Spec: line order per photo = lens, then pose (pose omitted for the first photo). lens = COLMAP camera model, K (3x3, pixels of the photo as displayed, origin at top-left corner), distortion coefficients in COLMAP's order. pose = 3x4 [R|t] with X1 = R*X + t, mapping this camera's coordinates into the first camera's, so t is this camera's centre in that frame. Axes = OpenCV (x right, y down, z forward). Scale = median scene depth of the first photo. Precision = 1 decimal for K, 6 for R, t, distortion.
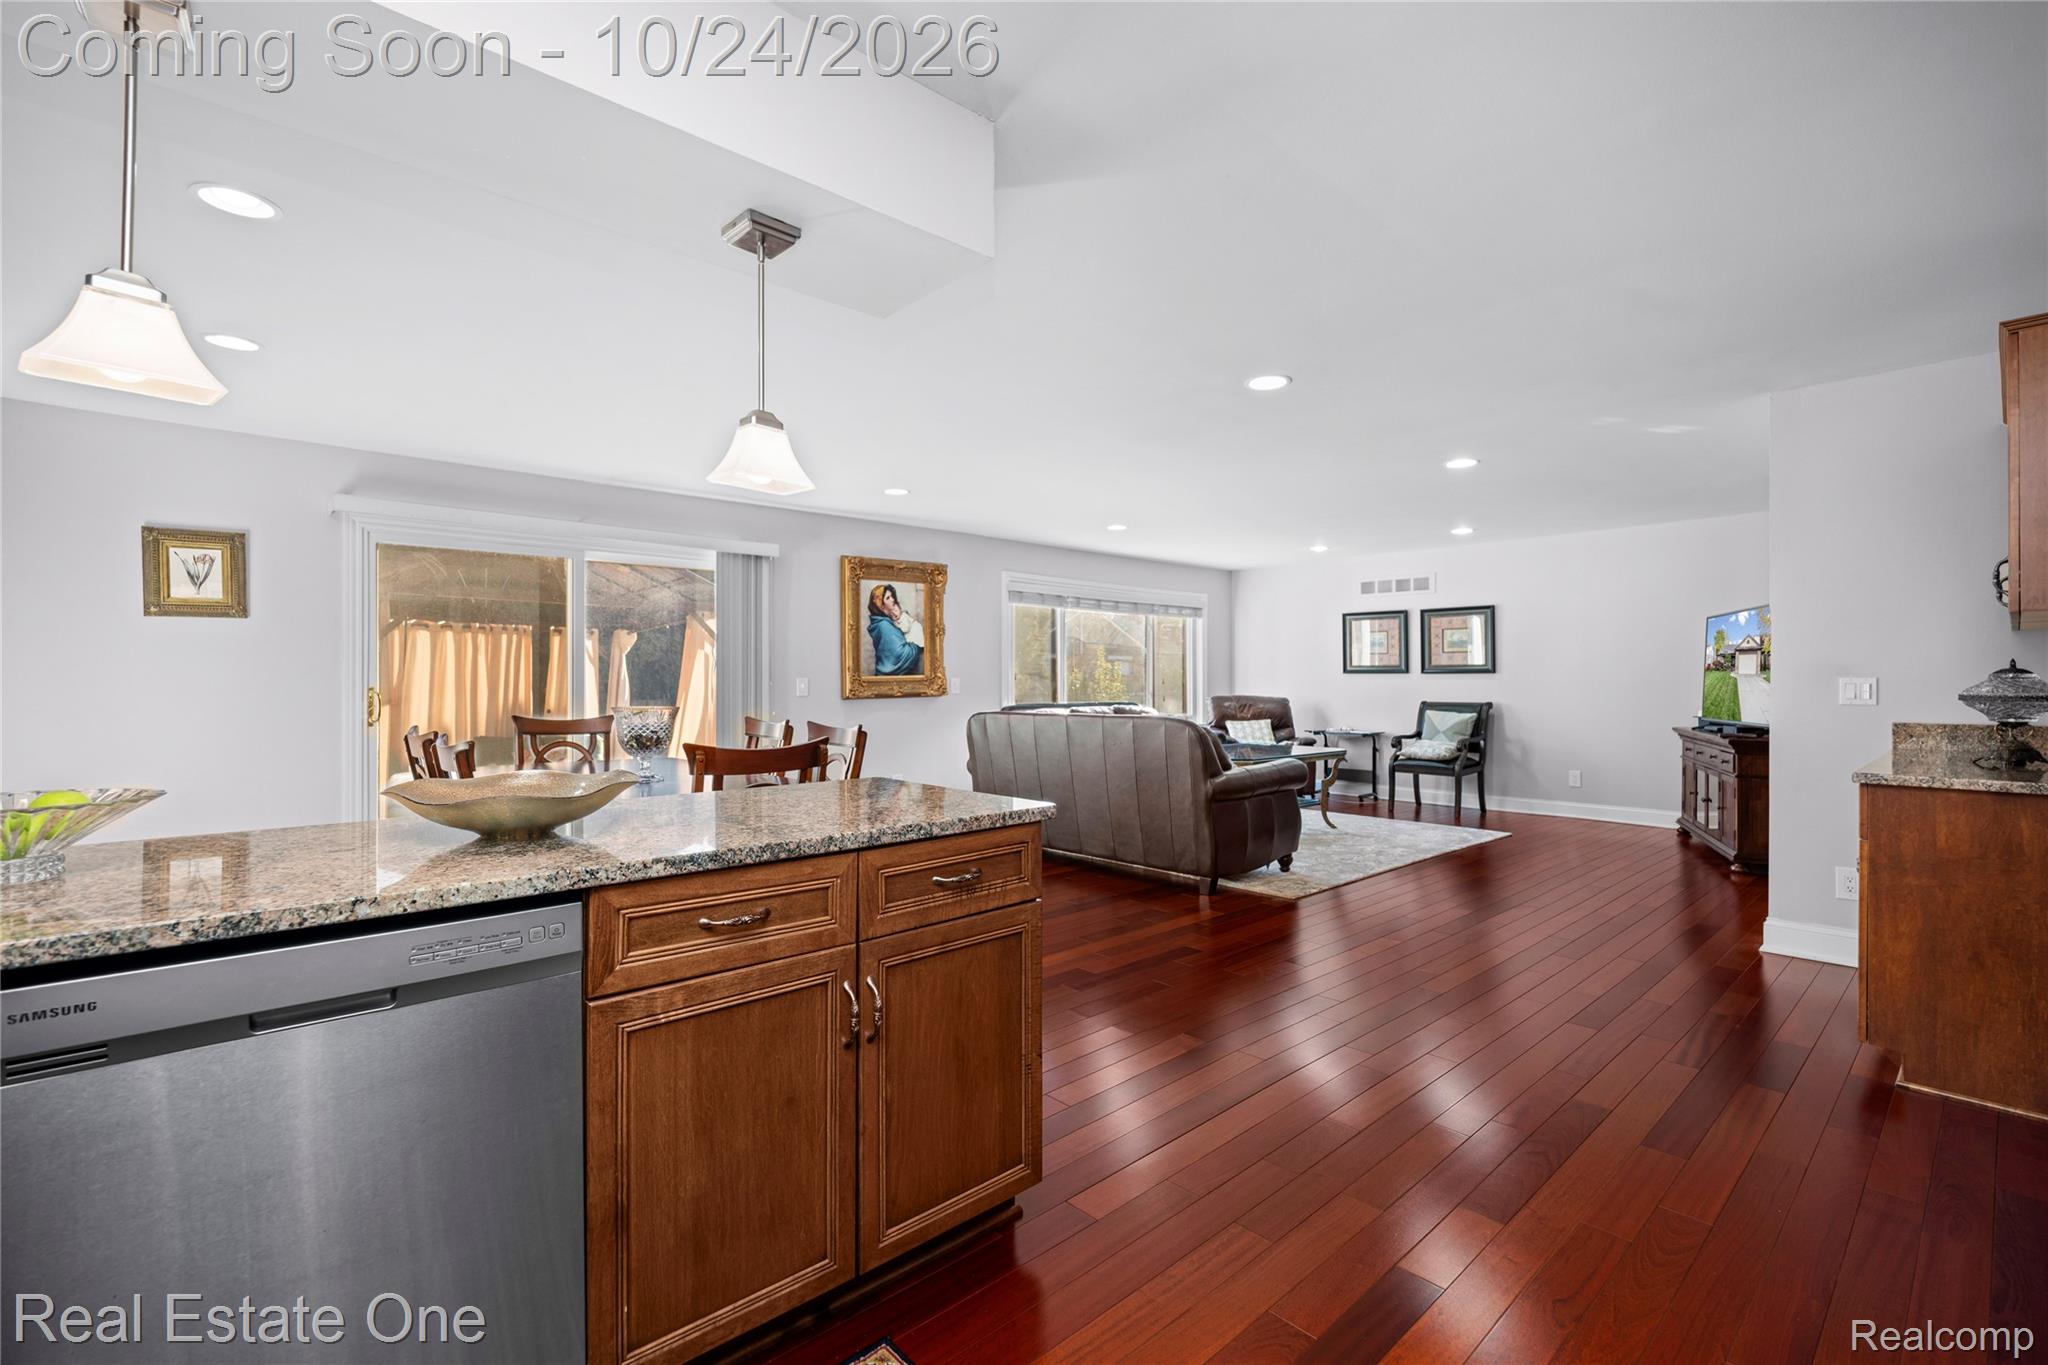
lens RADIAL K [[923.0, 0, 1001.3], [0, 923.0, 681.5], [0, 0, 1]] dist [0.000500, -0.011336]
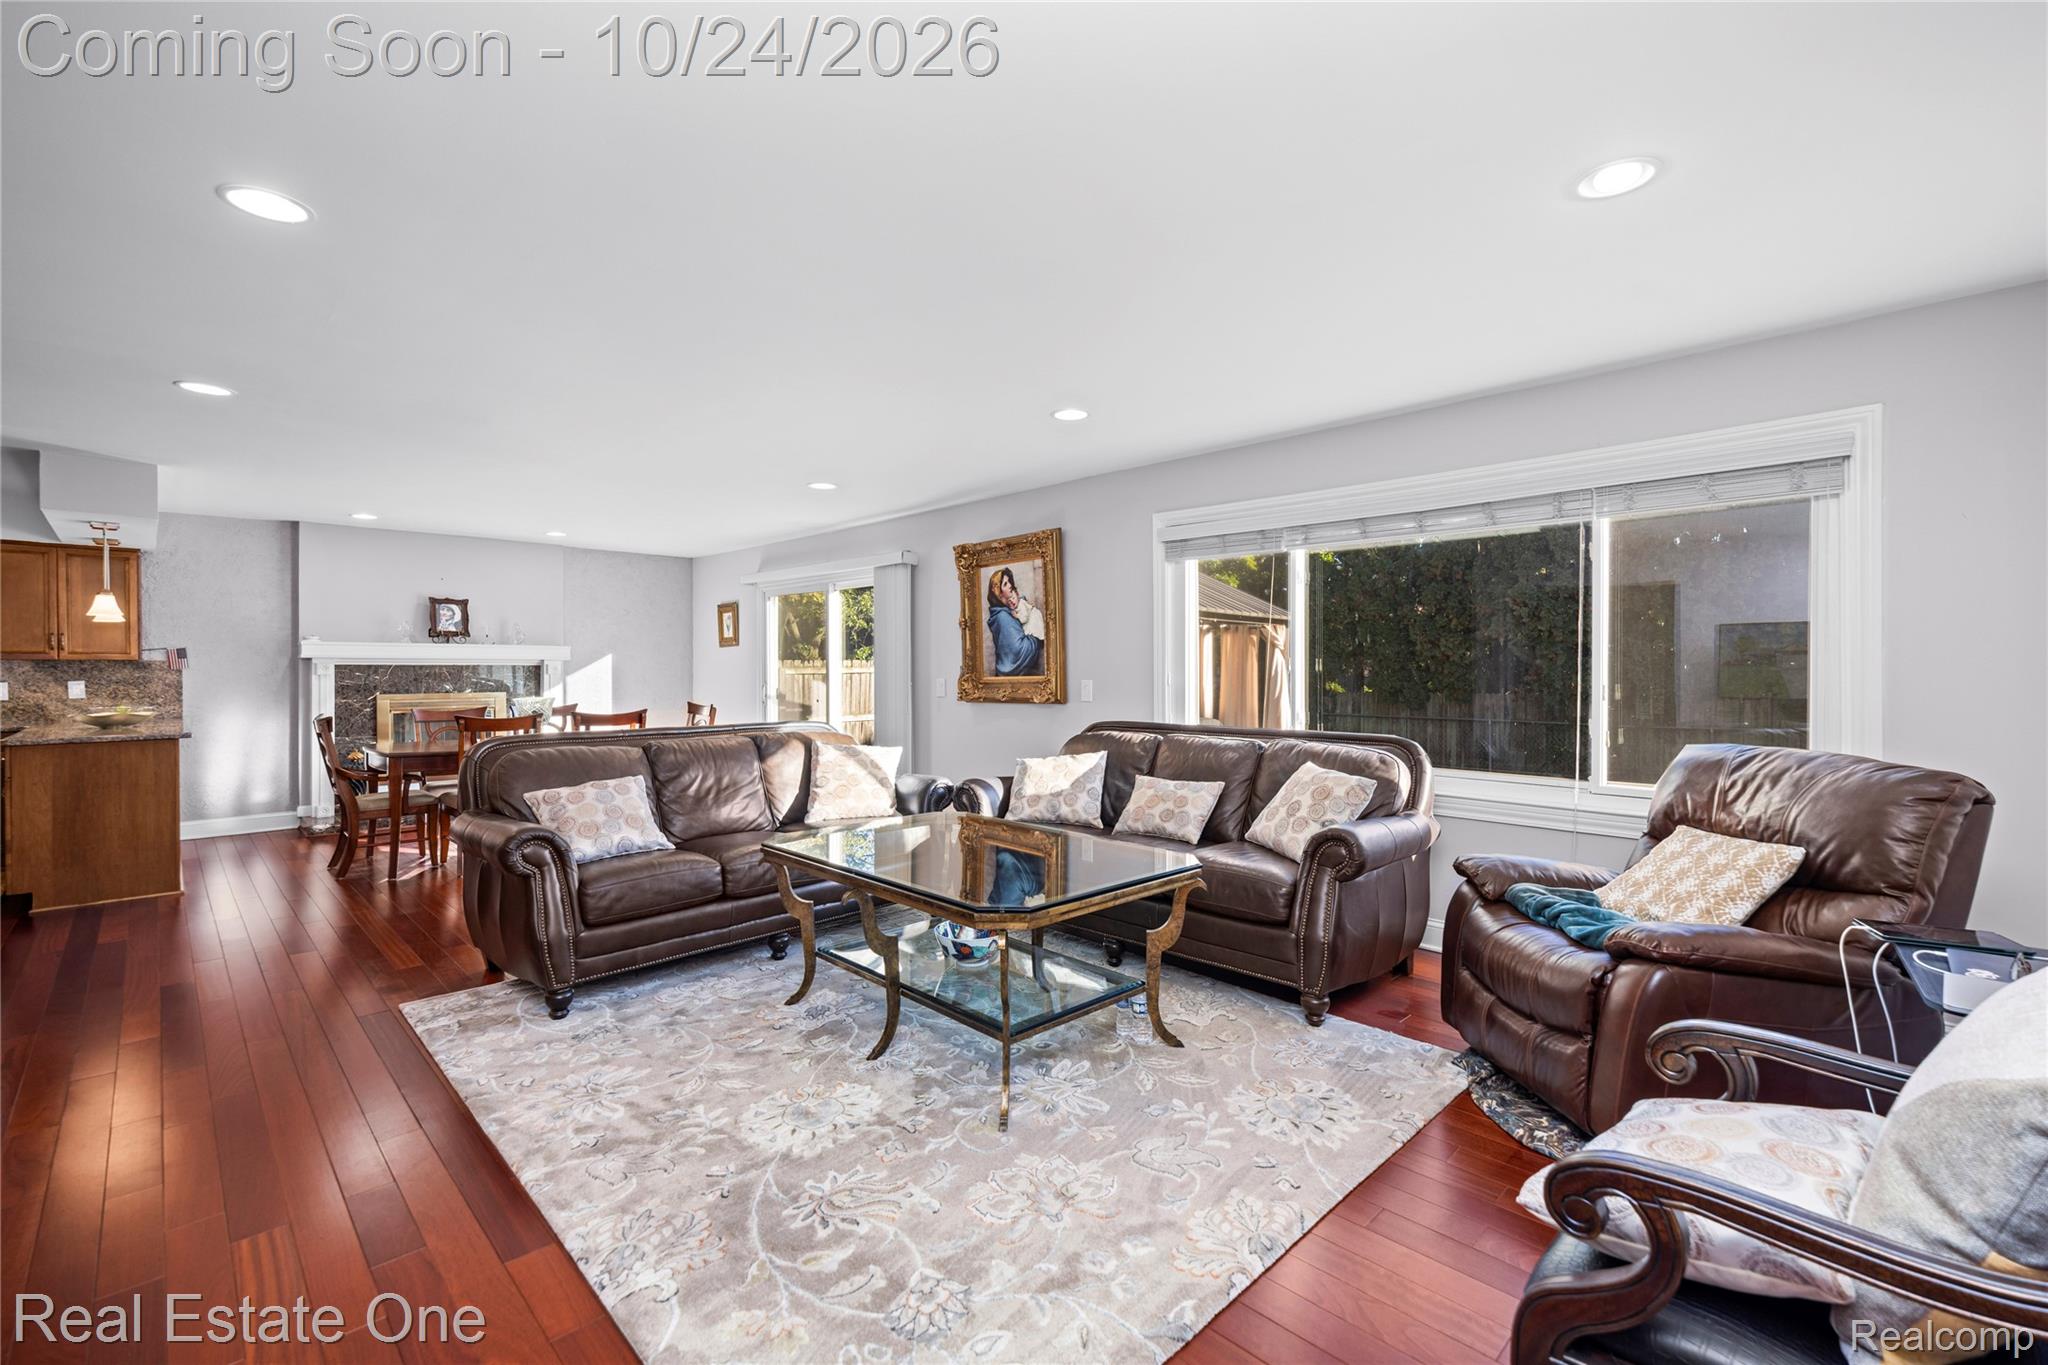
lens RADIAL K [[883.1, 0, 1018.2], [0, 883.1, 674.5], [0, 0, 1]] dist [0.001533, 0.000505]
pose [[0.046155, 0.005745, -0.998918, 0.661390], [0.000597, 0.999983, 0.005779, -0.012260], [0.998934, -0.000863, 0.046151, 0.945114]]
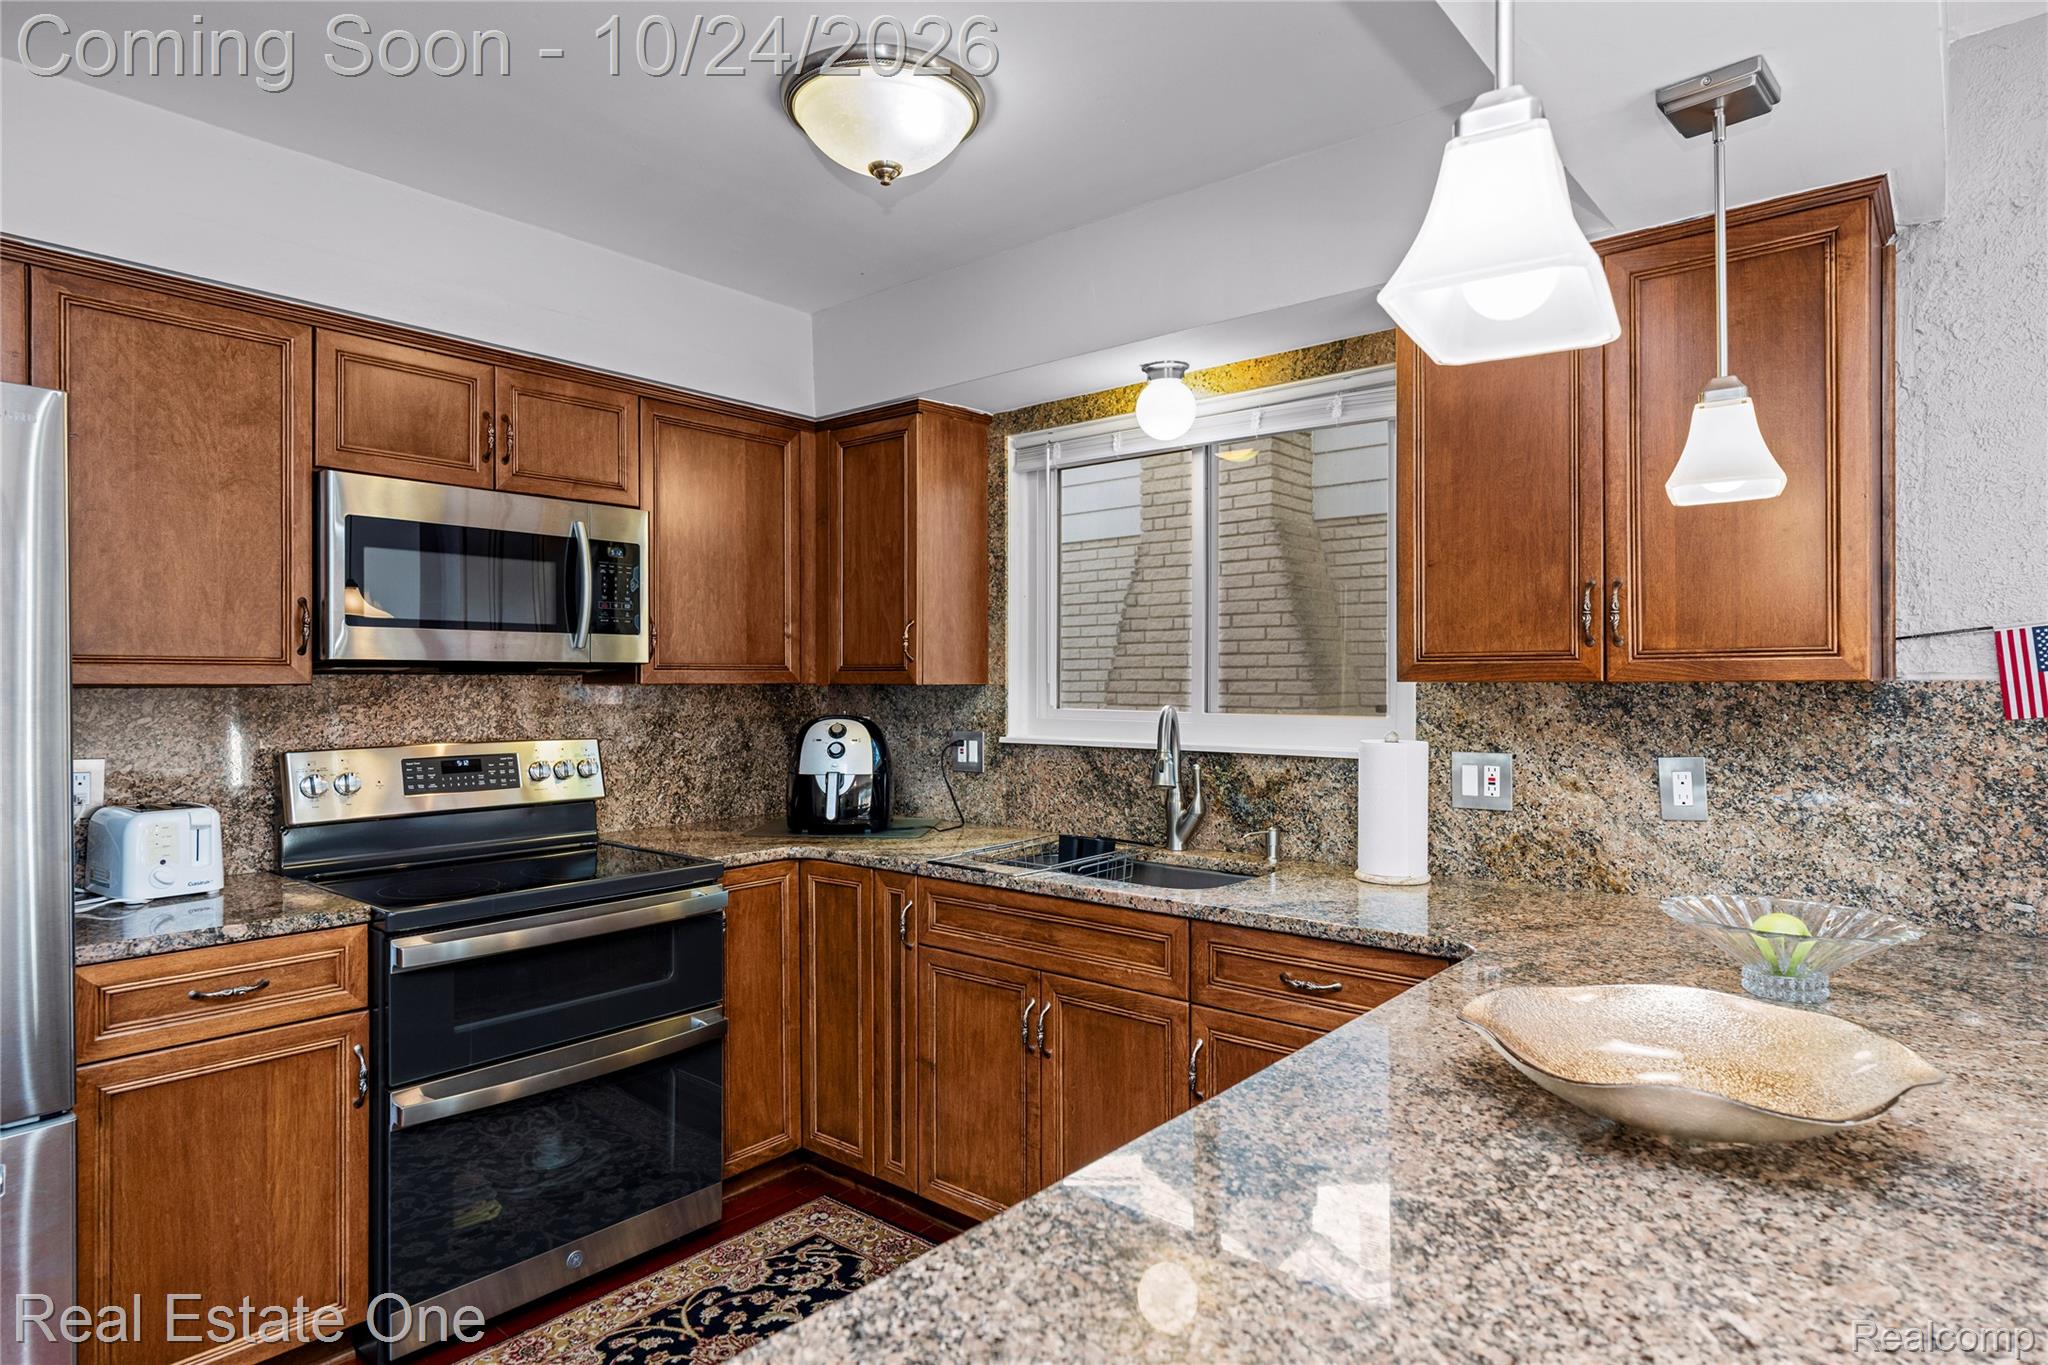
lens RADIAL K [[1122.0, 0, 1022.0], [0, 1122.0, 688.7], [0, 0, 1]] dist [0.000822, -0.001165]
pose [[-0.990225, 0.003075, -0.139444, 0.003623], [0.001941, 0.999964, 0.008262, -0.022233], [0.139465, 0.007910, -0.990195, 0.366969]]
